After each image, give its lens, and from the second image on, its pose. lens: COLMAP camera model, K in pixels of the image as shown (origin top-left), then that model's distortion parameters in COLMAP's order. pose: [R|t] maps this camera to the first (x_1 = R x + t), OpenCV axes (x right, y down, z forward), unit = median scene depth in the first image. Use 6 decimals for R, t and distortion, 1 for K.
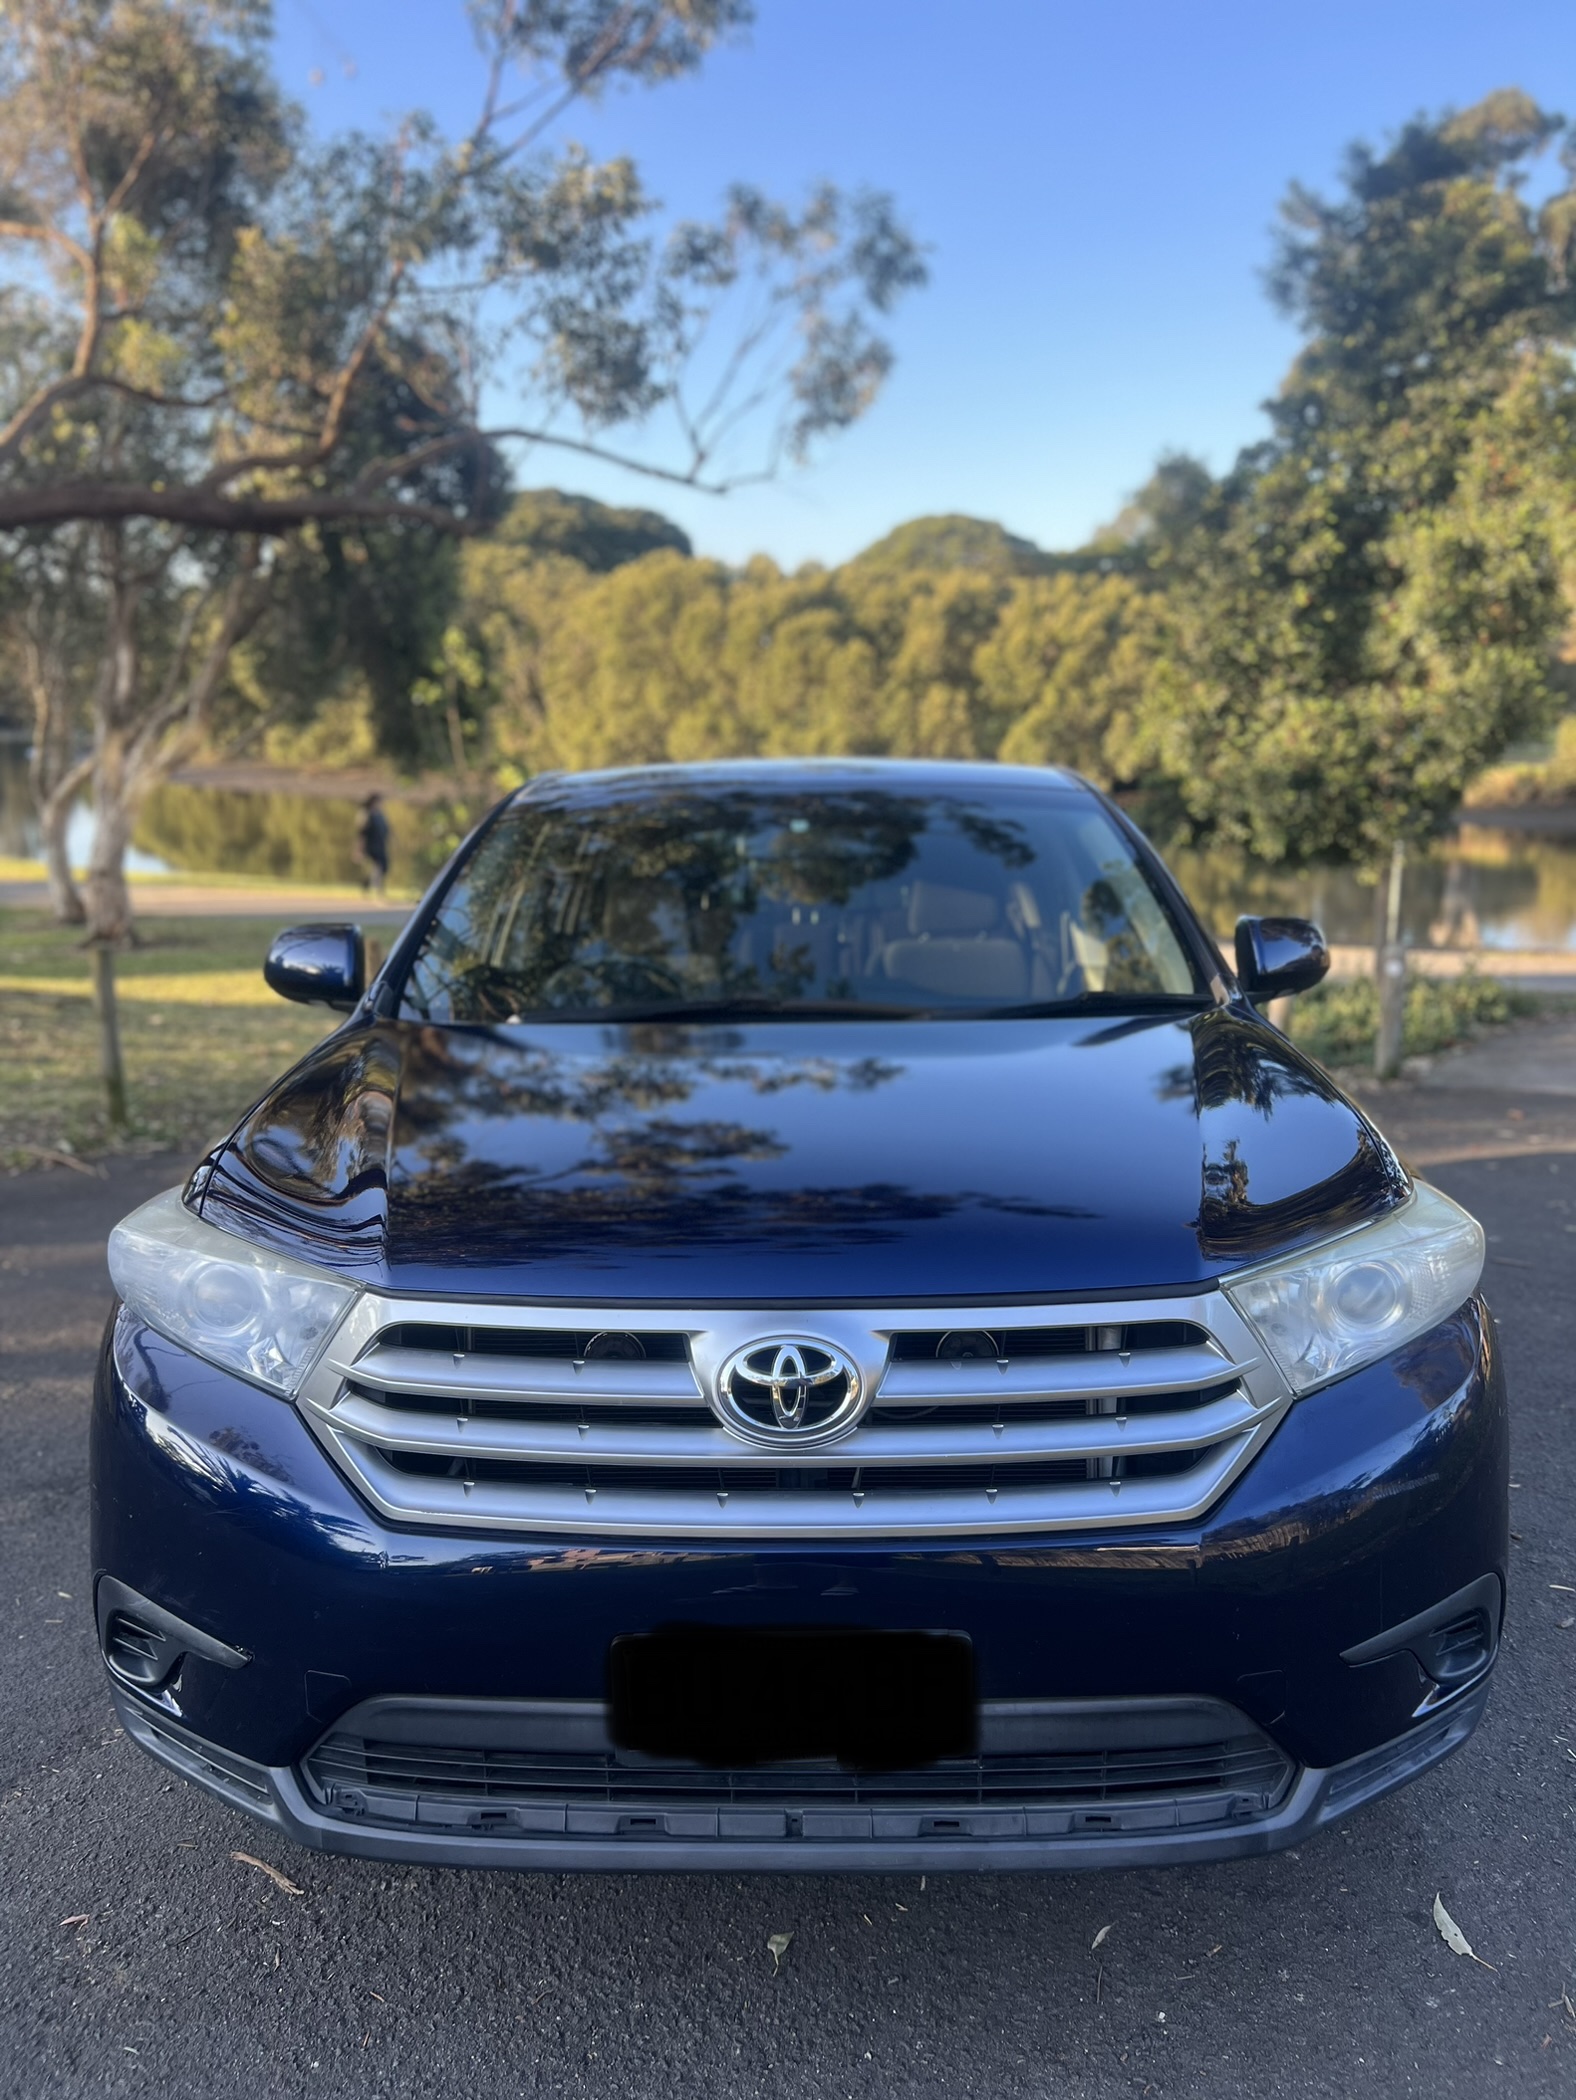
lens RADIAL K [[1568.7, 0, 788.0], [0, 1568.7, 1078.1], [0, 0, 1]] dist [0.000912, 0.002107]
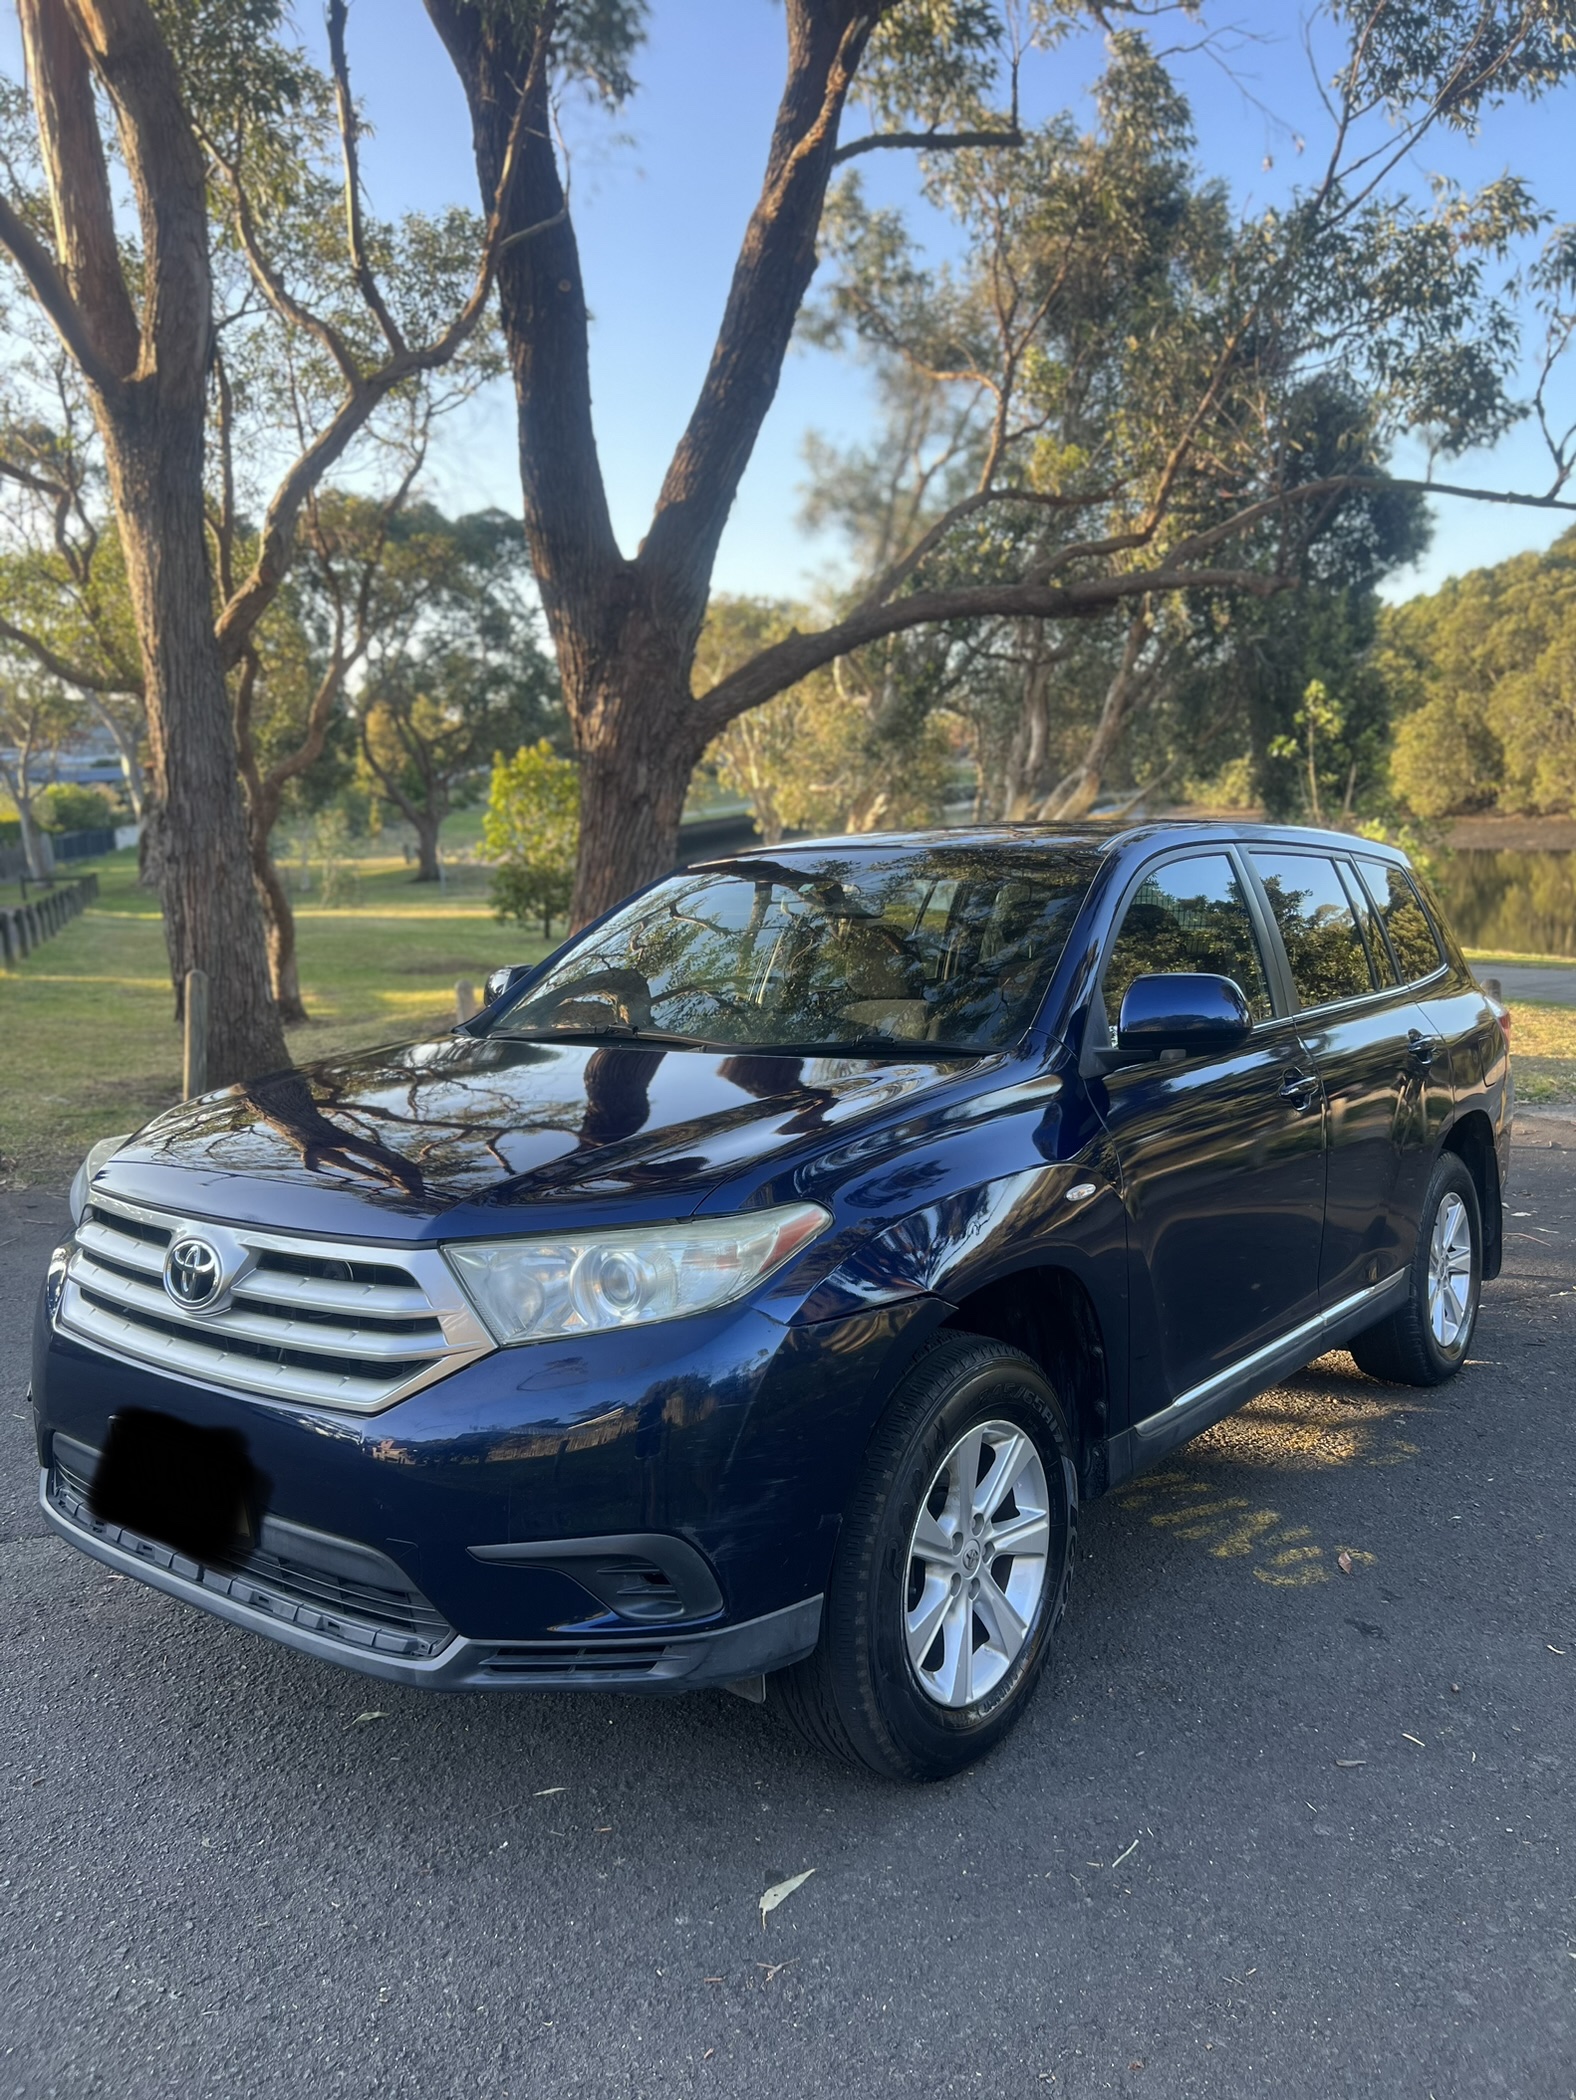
lens RADIAL K [[1639.6, 0, 786.8], [0, 1639.6, 971.8], [0, 0, 1]] dist [0.010188, 0.002899]
pose [[0.815973, 0.013494, -0.577933, 0.150940], [-0.072493, 0.994224, -0.079137, -0.001247], [0.573527, 0.106470, 0.812238, -0.000080]]
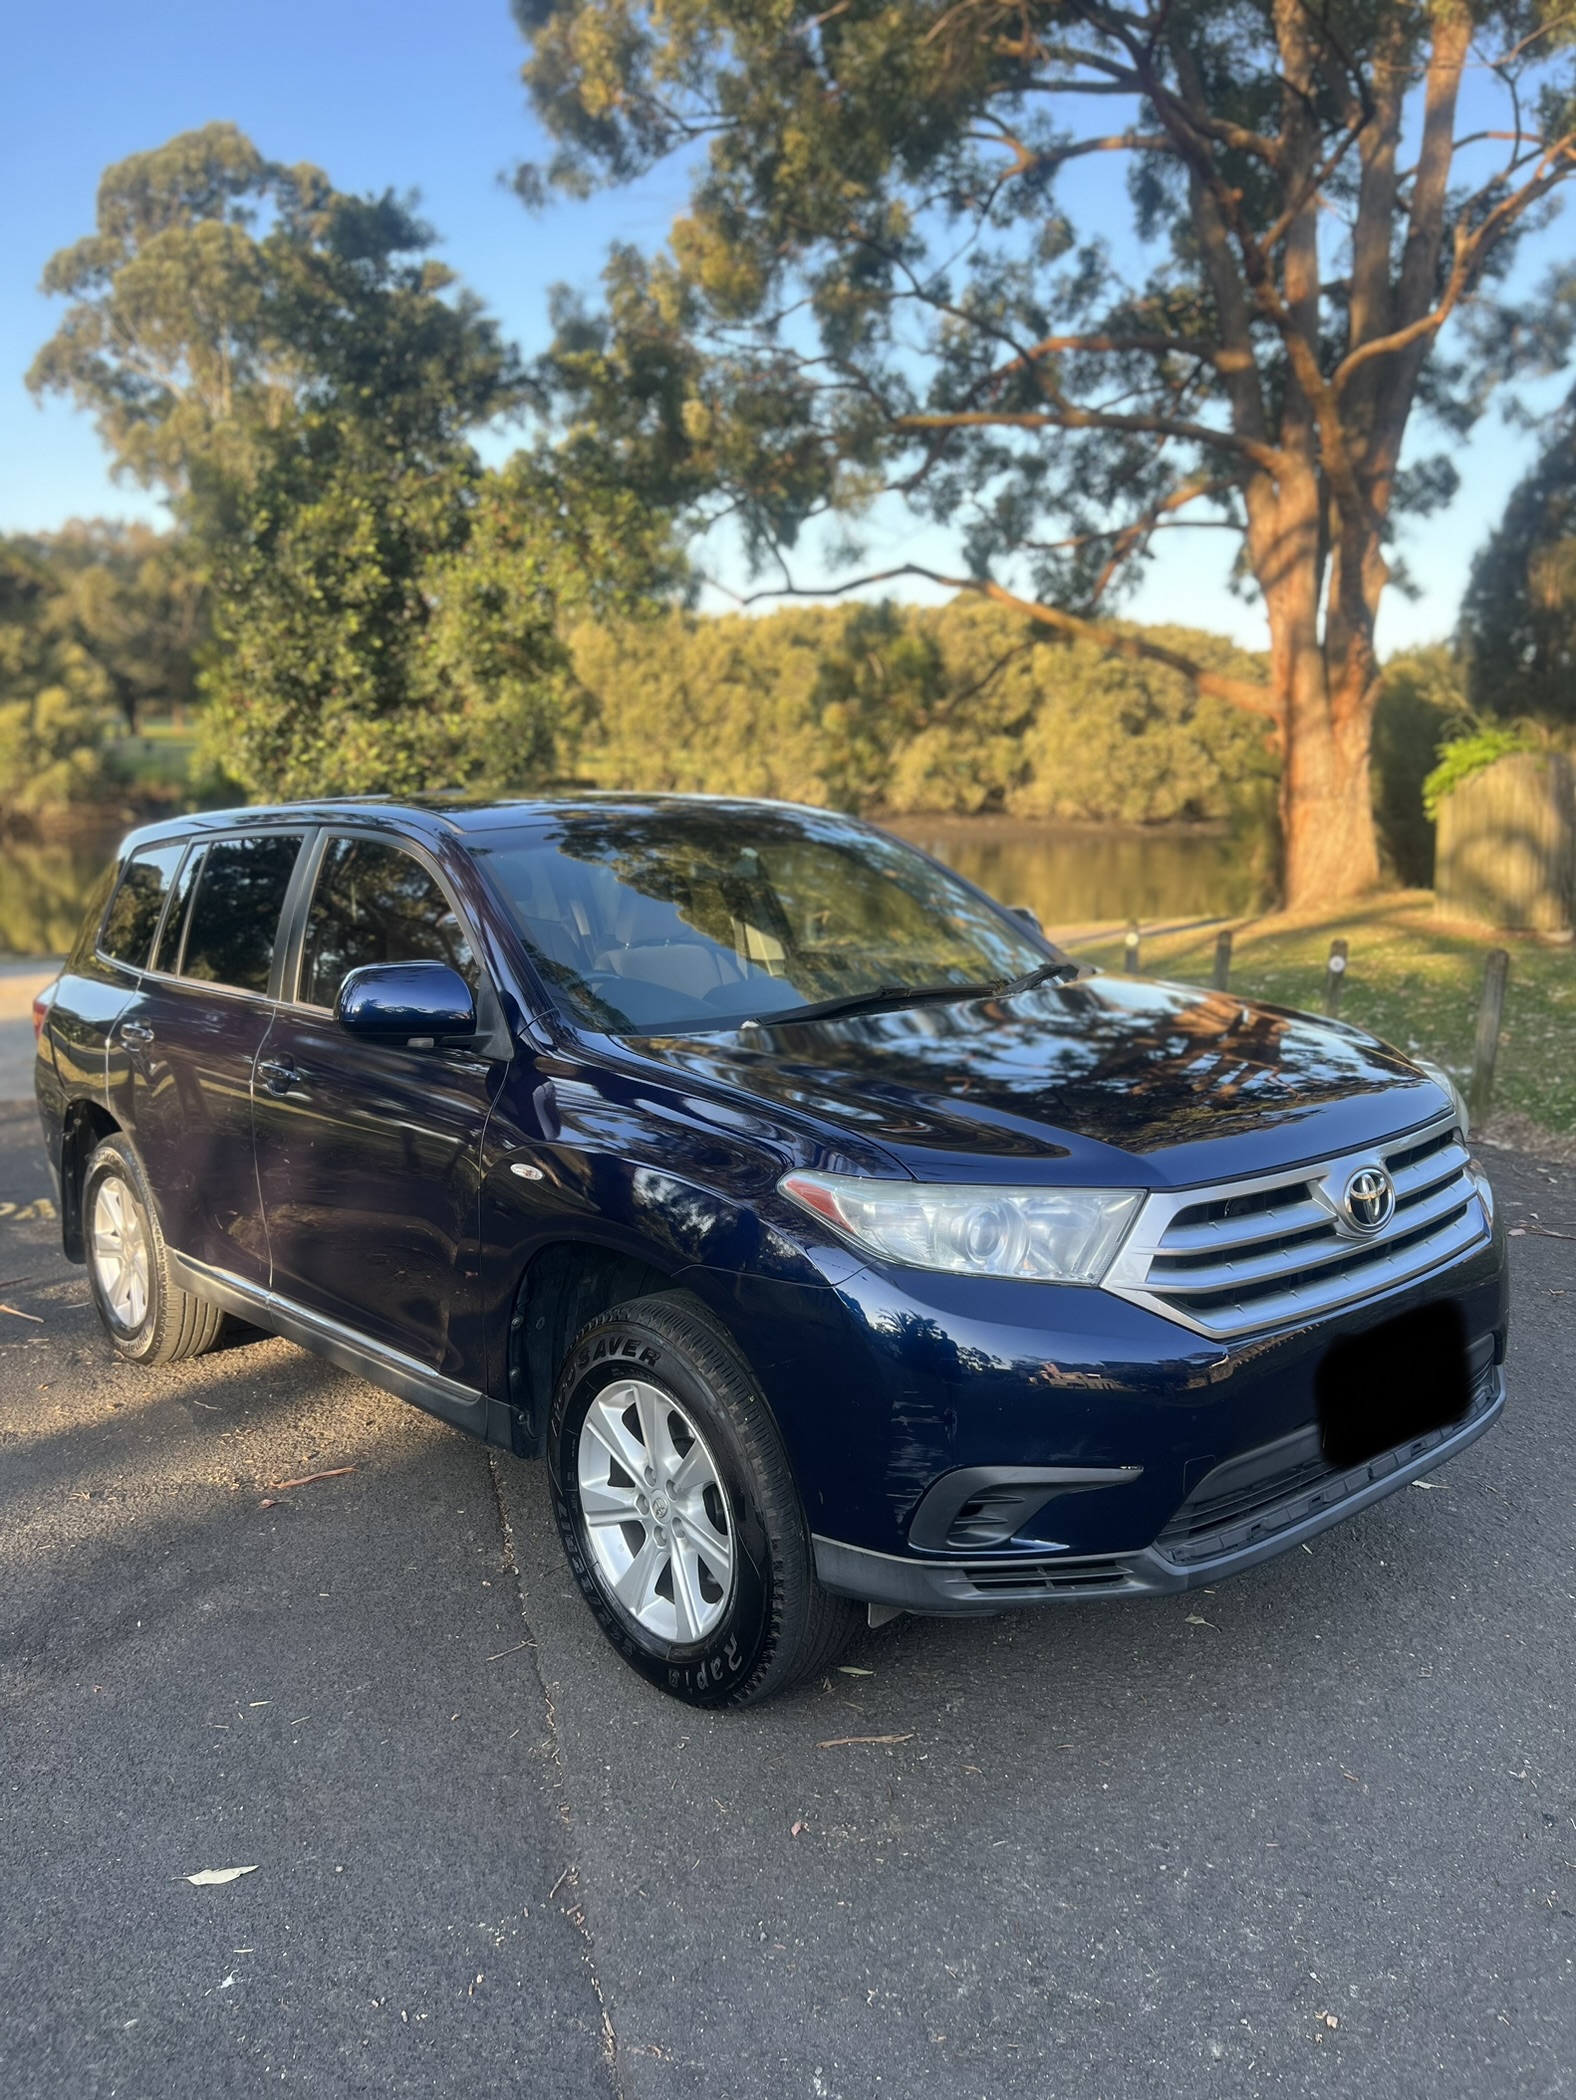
lens RADIAL K [[1581.2, 0, 788.0], [0, 1581.2, 1050.0], [0, 0, 1]] dist [-0.000982, 0.000124]
pose [[0.758575, -0.099635, 0.643923, -0.164588], [0.115154, 0.993184, 0.018019, -0.006387], [-0.641330, 0.060481, 0.764878, 0.013101]]
